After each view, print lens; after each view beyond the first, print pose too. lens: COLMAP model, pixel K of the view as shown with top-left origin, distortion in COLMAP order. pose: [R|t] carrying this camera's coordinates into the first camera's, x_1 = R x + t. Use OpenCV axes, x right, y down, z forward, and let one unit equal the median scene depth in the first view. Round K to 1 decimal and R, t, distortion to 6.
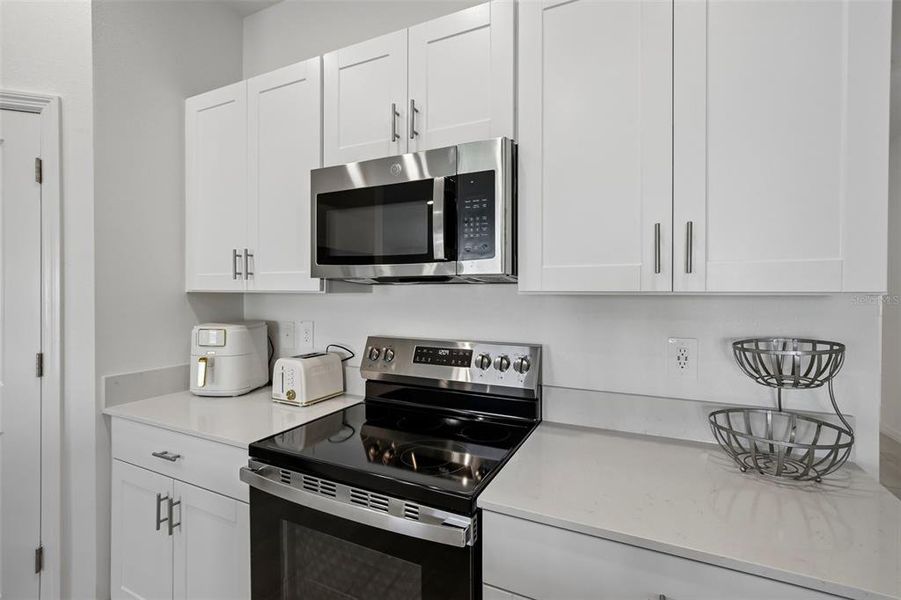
lens RADIAL K [[414.0, 0, 473.1], [0, 414.0, 296.1], [0, 0, 1]] dist [-0.003082, 0.000059]
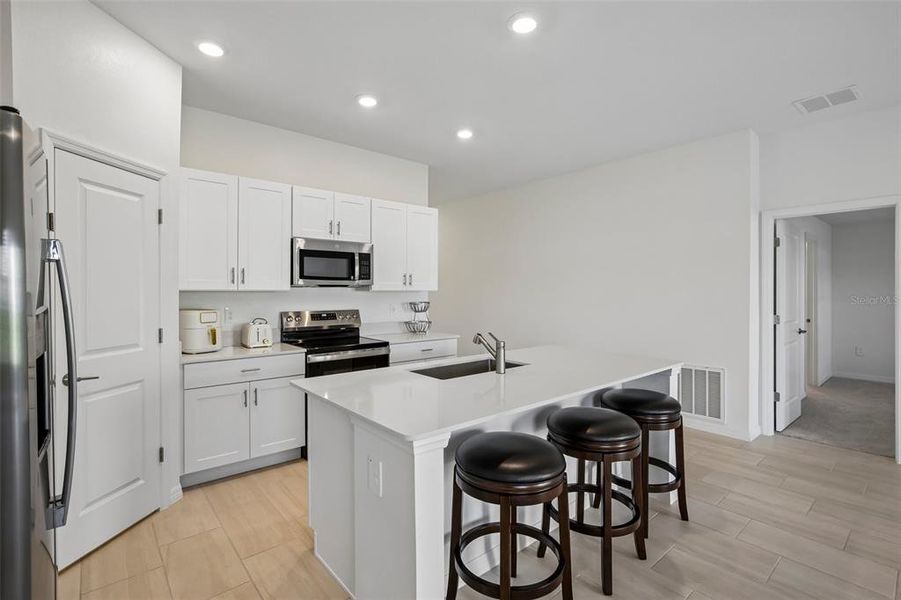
lens RADIAL K [[414.0, 0, 444.1], [0, 414.0, 293.4], [0, 0, 1]] dist [-0.003082, 0.000059]
pose [[0.427122, -0.007676, 0.904162, -2.040161], [0.008994, 0.999951, 0.004240, 0.003699], [-0.904149, 0.006321, 0.427170, -0.705977]]
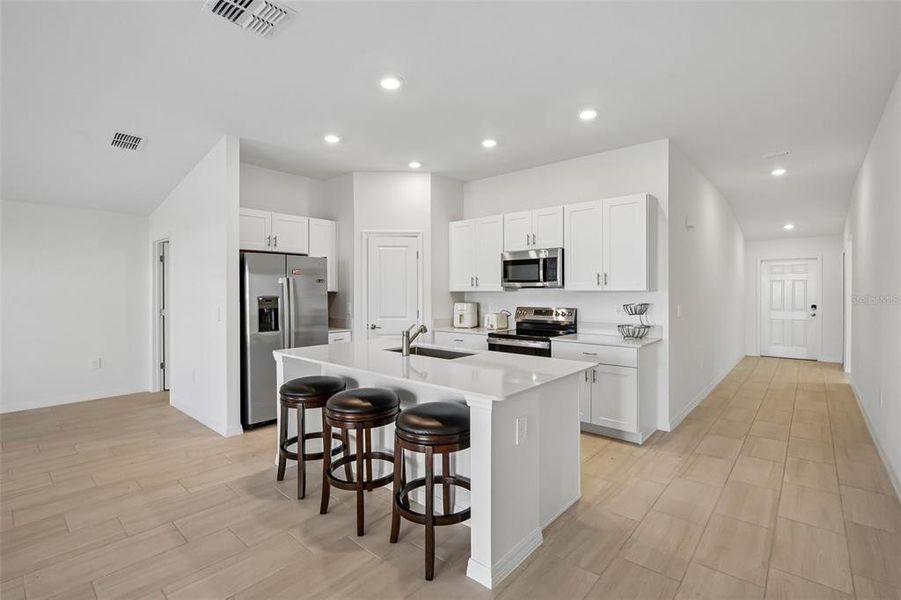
lens RADIAL K [[414.0, 0, 468.1], [0, 414.0, 287.1], [0, 0, 1]] dist [-0.003082, 0.000059]
pose [[0.962562, -0.006158, -0.270990, 0.214562], [-0.000465, 0.999703, -0.024369, 0.034956], [0.271060, 0.023583, 0.962274, -2.036859]]
